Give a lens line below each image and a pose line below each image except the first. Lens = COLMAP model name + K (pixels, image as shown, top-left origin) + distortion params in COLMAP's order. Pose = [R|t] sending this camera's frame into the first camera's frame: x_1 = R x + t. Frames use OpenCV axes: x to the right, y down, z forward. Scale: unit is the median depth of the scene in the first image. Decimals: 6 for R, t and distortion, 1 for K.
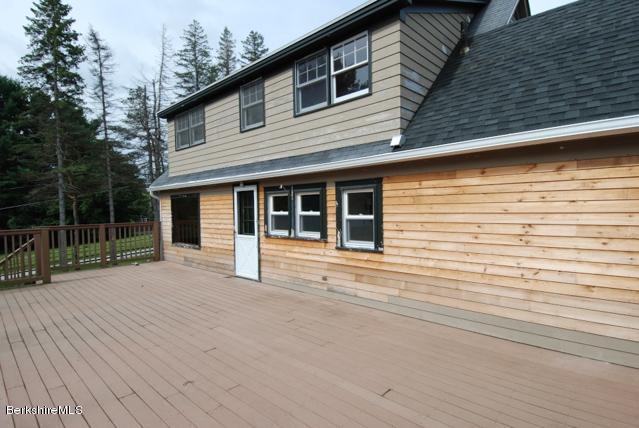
lens RADIAL K [[330.5, 0, 319.5], [0, 330.5, 214.0], [0, 0, 1]] dist [0.037199, -0.043639]
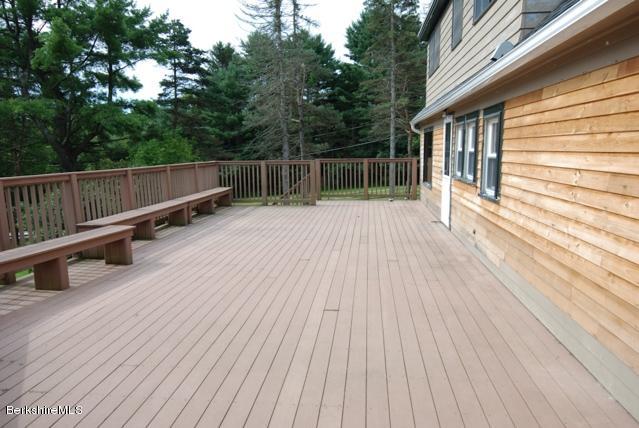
lens RADIAL K [[444.1, 0, 319.5], [0, 444.1, 214.0], [0, 0, 1]] dist [0.074047, 0.000477]
pose [[0.608583, 0.125932, -0.783433, 0.604114], [-0.014517, 0.988928, 0.147687, -0.004250], [0.793357, -0.078506, 0.603673, 0.039028]]
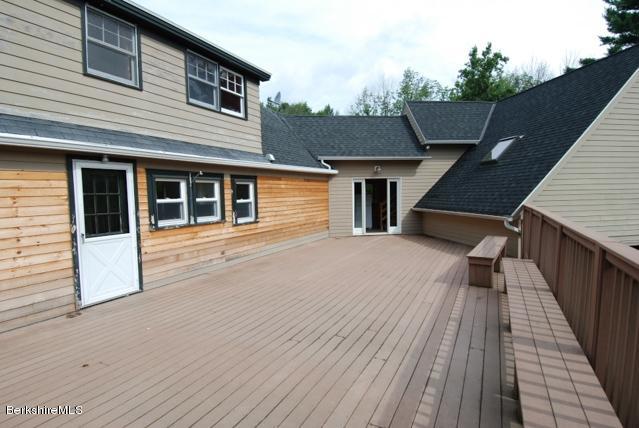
lens RADIAL K [[340.0, 0, 319.5], [0, 340.0, 214.0], [0, 0, 1]] dist [0.043149, -0.046561]
pose [[-0.274639, -0.032860, 0.960986, -1.213369], [0.047323, 0.997743, 0.047642, 0.009424], [-0.960382, 0.058561, -0.272464, 0.939253]]
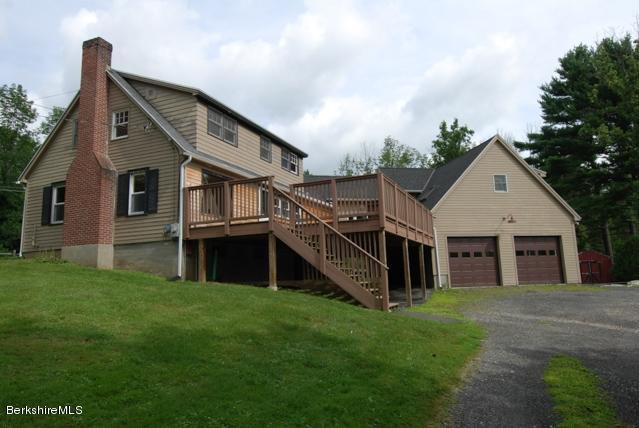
lens RADIAL K [[427.8, 0, 319.5], [0, 427.8, 214.0], [0, 0, 1]] dist [0.008868, 0.001371]
pose [[-0.336230, 0.169186, 0.926458, -3.002776], [0.062338, 0.985572, -0.157357, 0.539365], [-0.939714, 0.004846, -0.341926, 1.826333]]
